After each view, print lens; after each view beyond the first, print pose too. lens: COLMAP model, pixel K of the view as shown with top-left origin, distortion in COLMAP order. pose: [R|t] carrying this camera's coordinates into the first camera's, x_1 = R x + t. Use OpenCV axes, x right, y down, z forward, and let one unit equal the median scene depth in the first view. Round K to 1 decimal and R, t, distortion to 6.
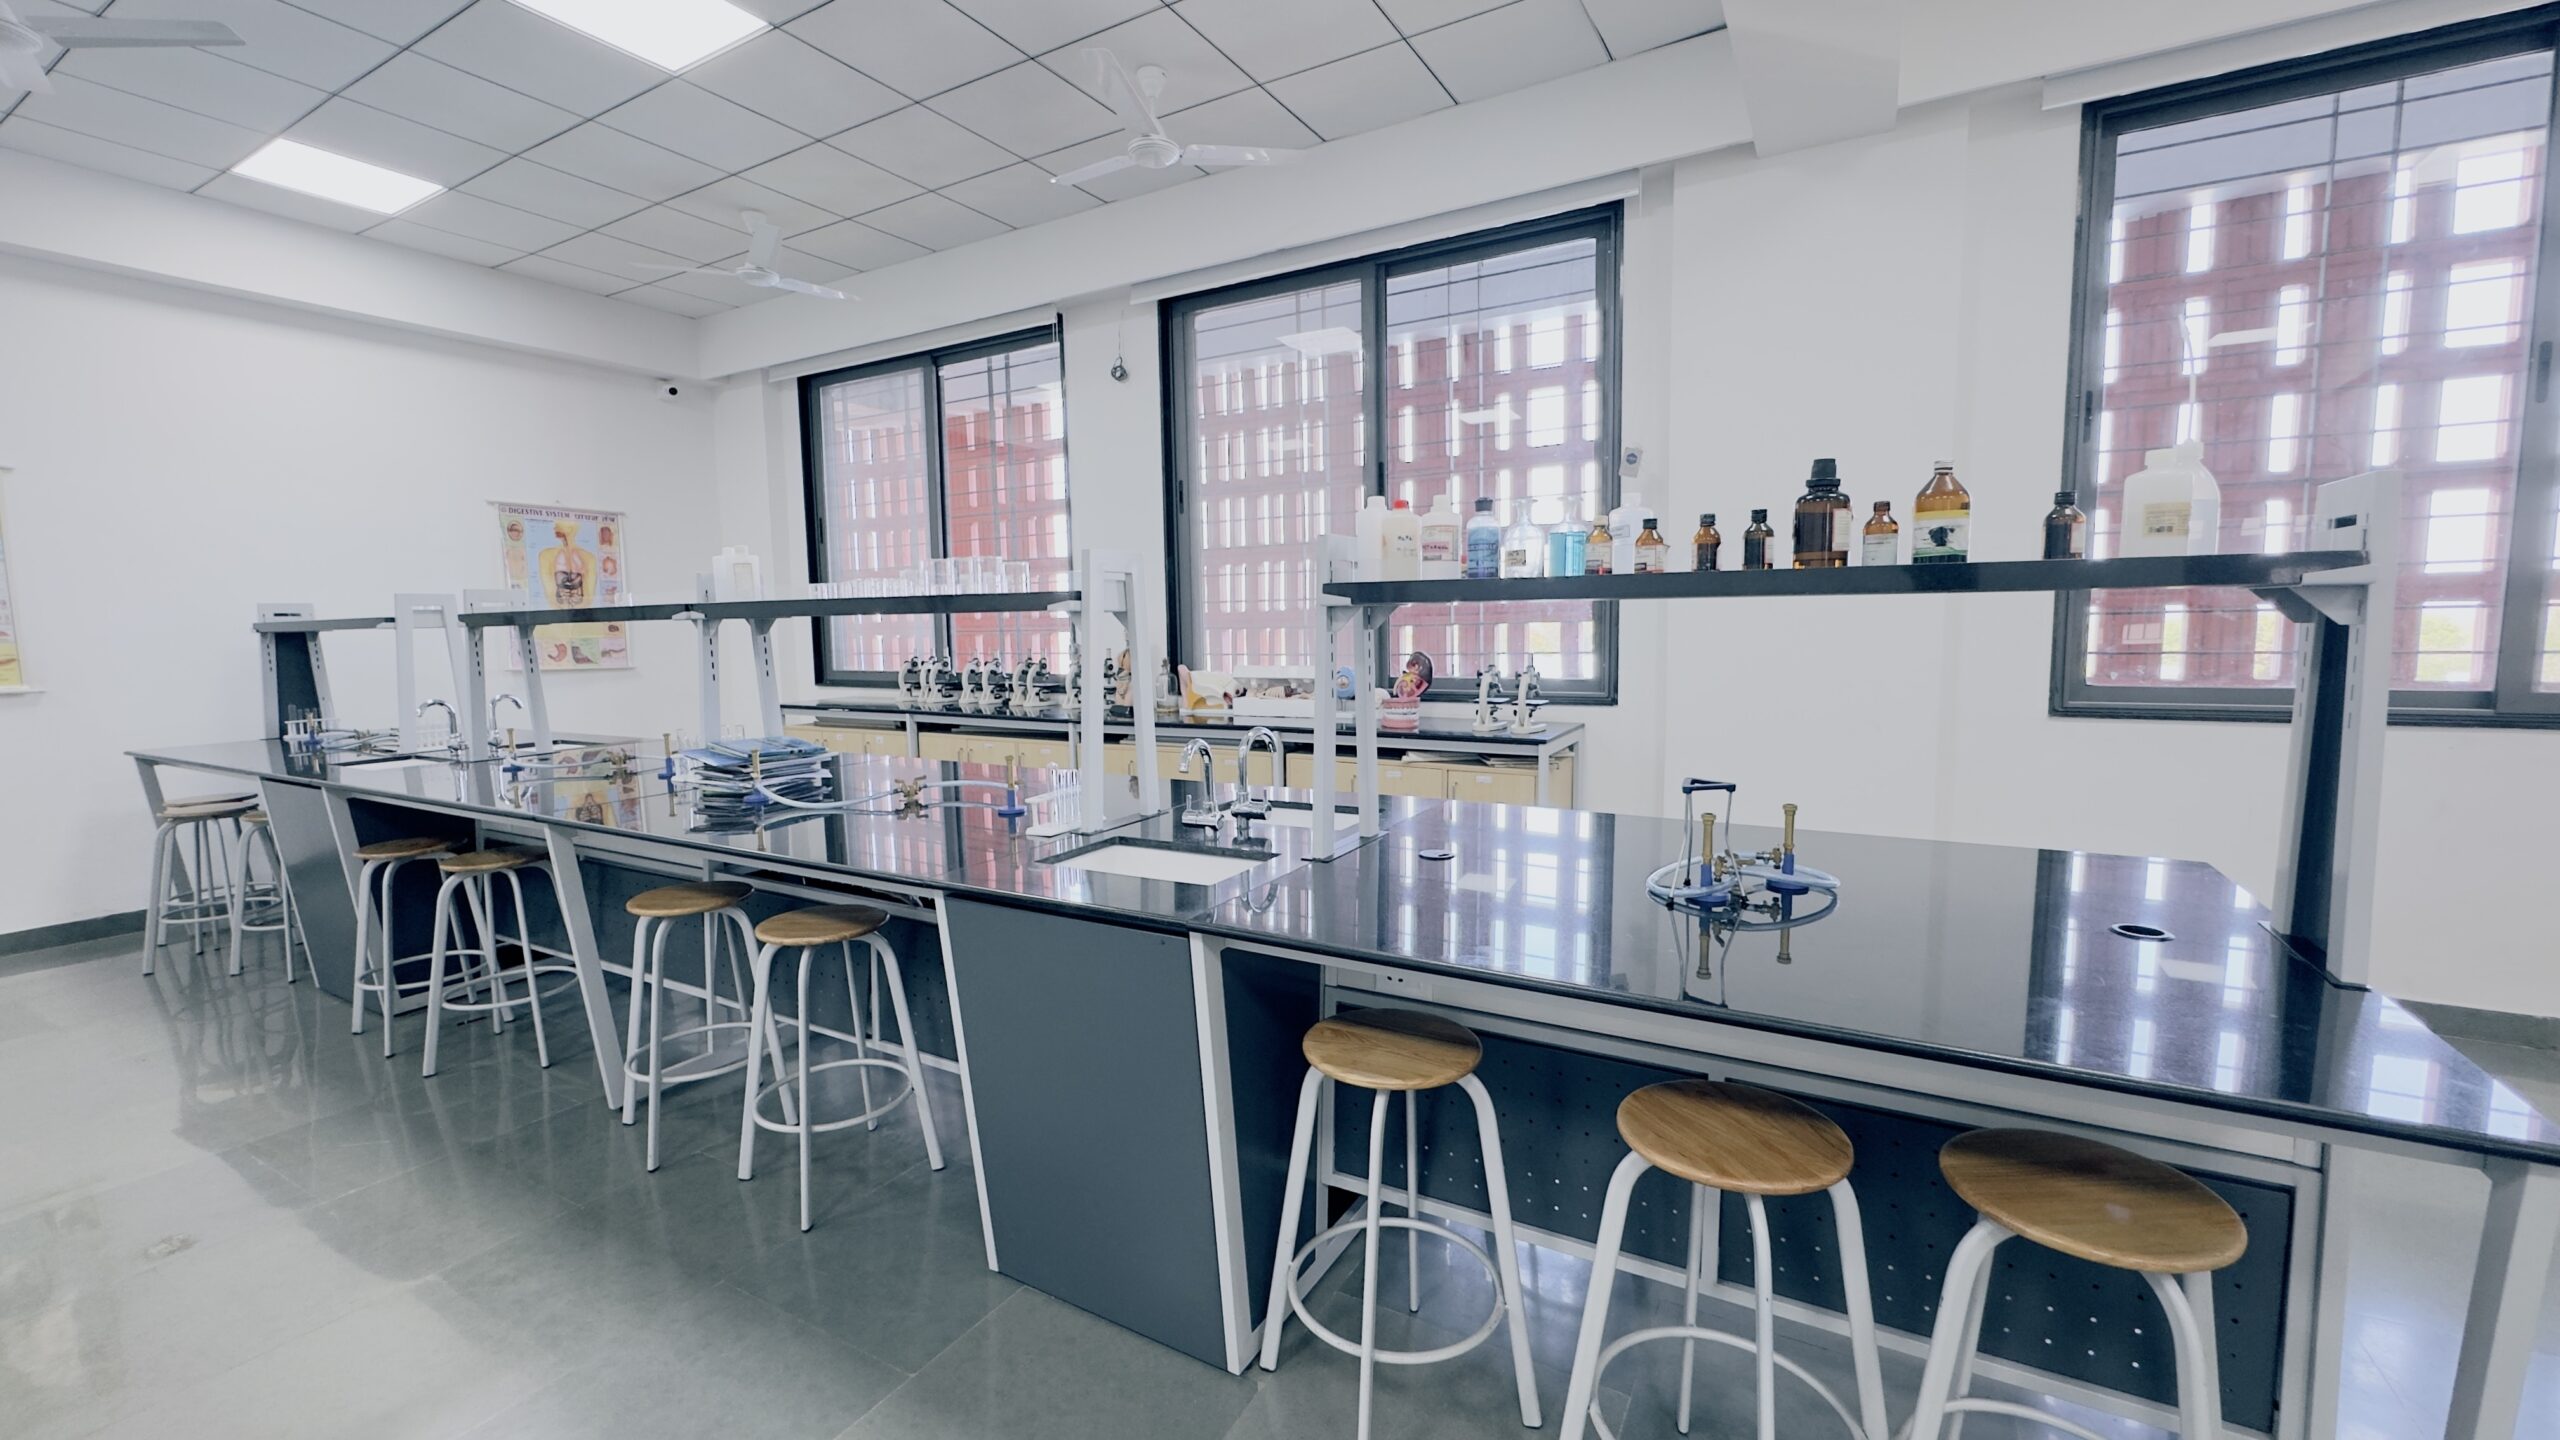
lens RADIAL K [[1027.9, 0, 1280.0], [0, 1027.9, 720.0], [0, 0, 1]] dist [-0.001278, -0.000412]
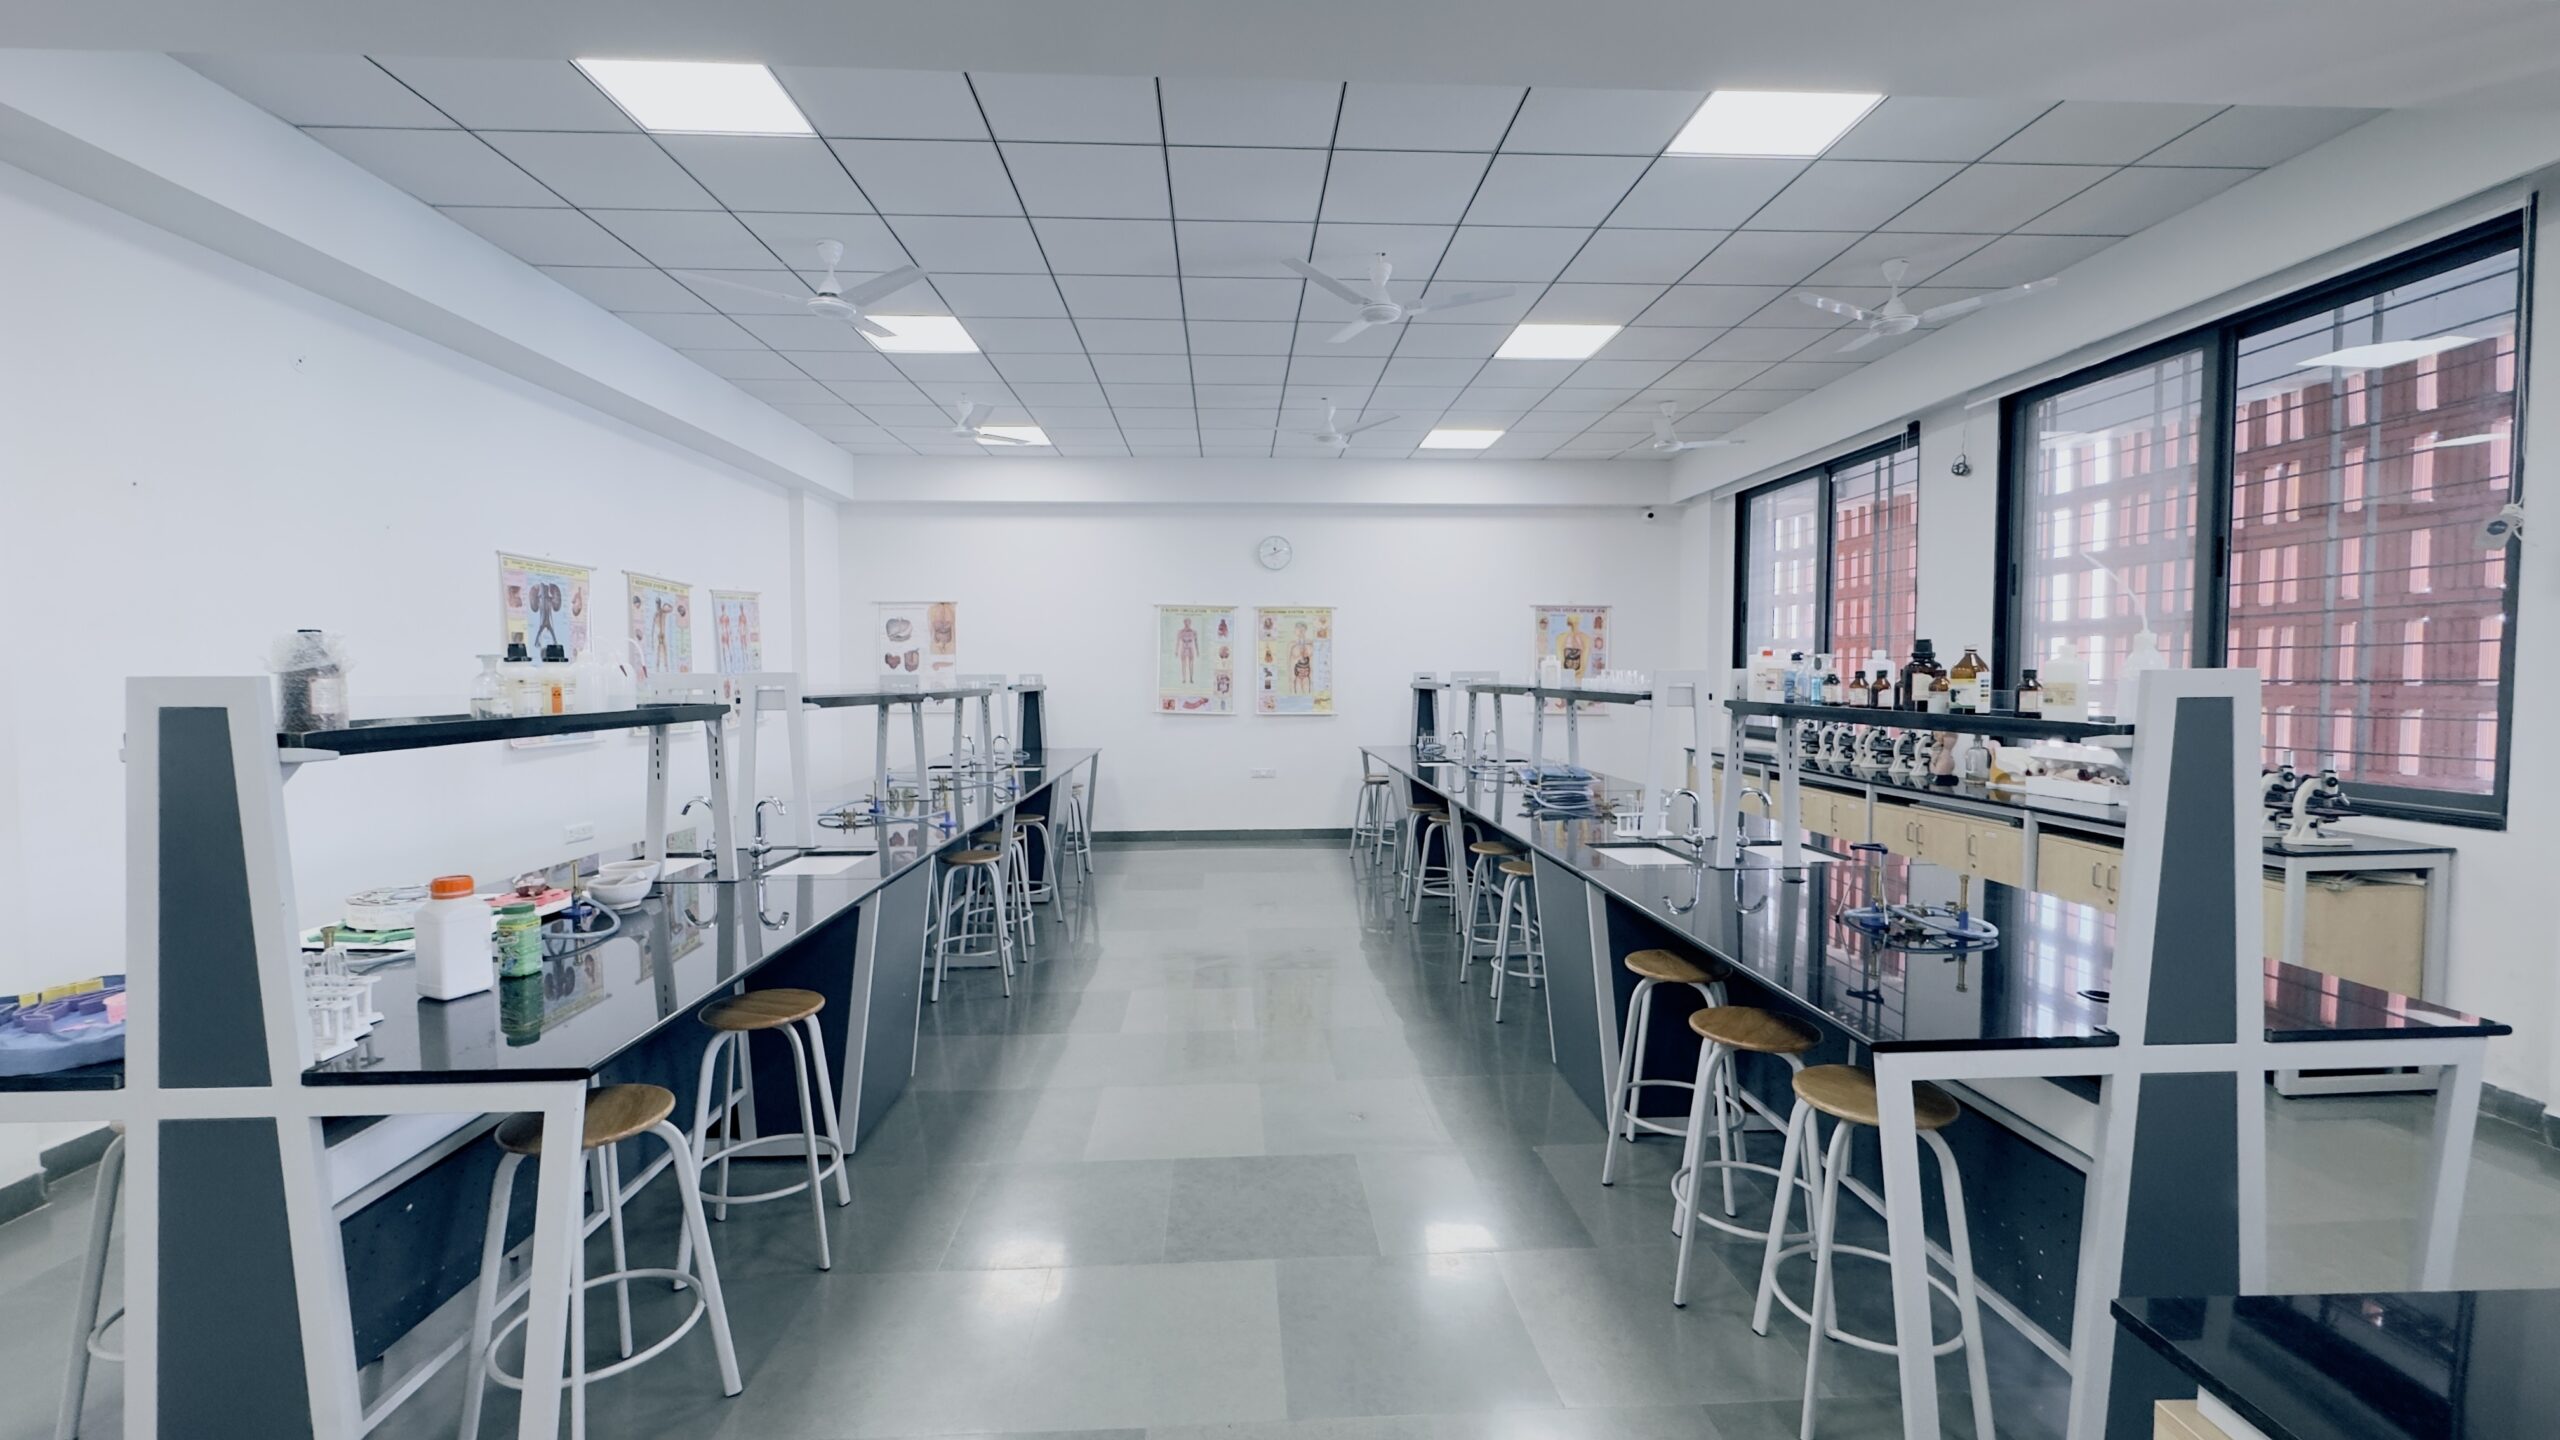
lens RADIAL K [[1027.9, 0, 1280.0], [0, 1027.9, 720.0], [0, 0, 1]] dist [-0.001278, -0.000412]
pose [[0.544753, 0.052653, -0.836942, 0.385973], [-0.085839, 0.996286, 0.006806, -0.018943], [0.834192, 0.068134, 0.547249, -0.185122]]
